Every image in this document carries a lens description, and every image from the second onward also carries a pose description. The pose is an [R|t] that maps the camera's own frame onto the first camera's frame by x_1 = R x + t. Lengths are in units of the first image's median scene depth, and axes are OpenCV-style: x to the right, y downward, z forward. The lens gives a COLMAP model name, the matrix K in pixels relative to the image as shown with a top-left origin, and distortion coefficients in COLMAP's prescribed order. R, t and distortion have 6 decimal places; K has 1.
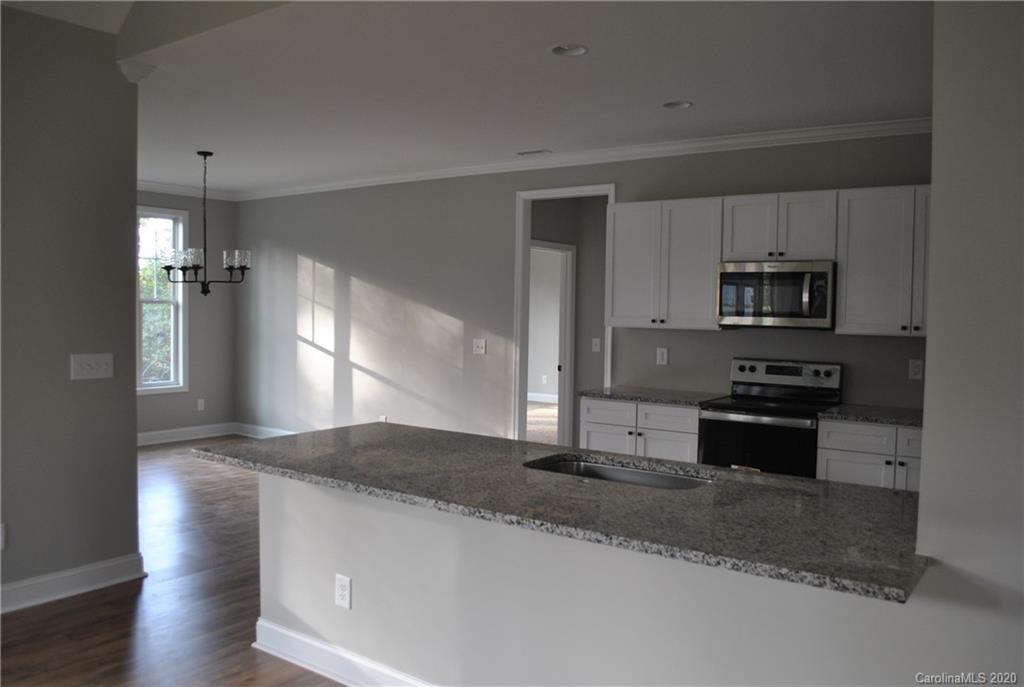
lens RADIAL K [[834.0, 0, 514.9], [0, 834.0, 349.0], [0, 0, 1]] dist [-0.055778, -0.006573]
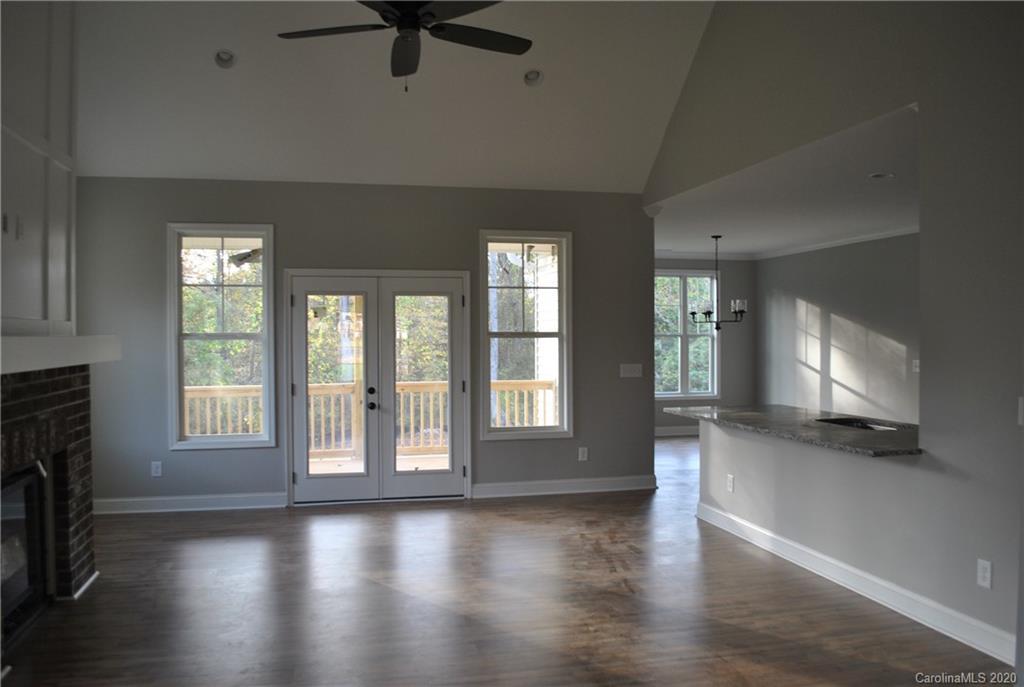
lens RADIAL K [[834.0, 0, 516.6], [0, 834.0, 335.9], [0, 0, 1]] dist [-0.055778, -0.006573]
pose [[0.767116, -0.022235, -0.641123, 0.263093], [-0.012105, 0.998720, -0.049120, 0.019801], [0.641394, 0.045441, 0.765864, -0.328070]]
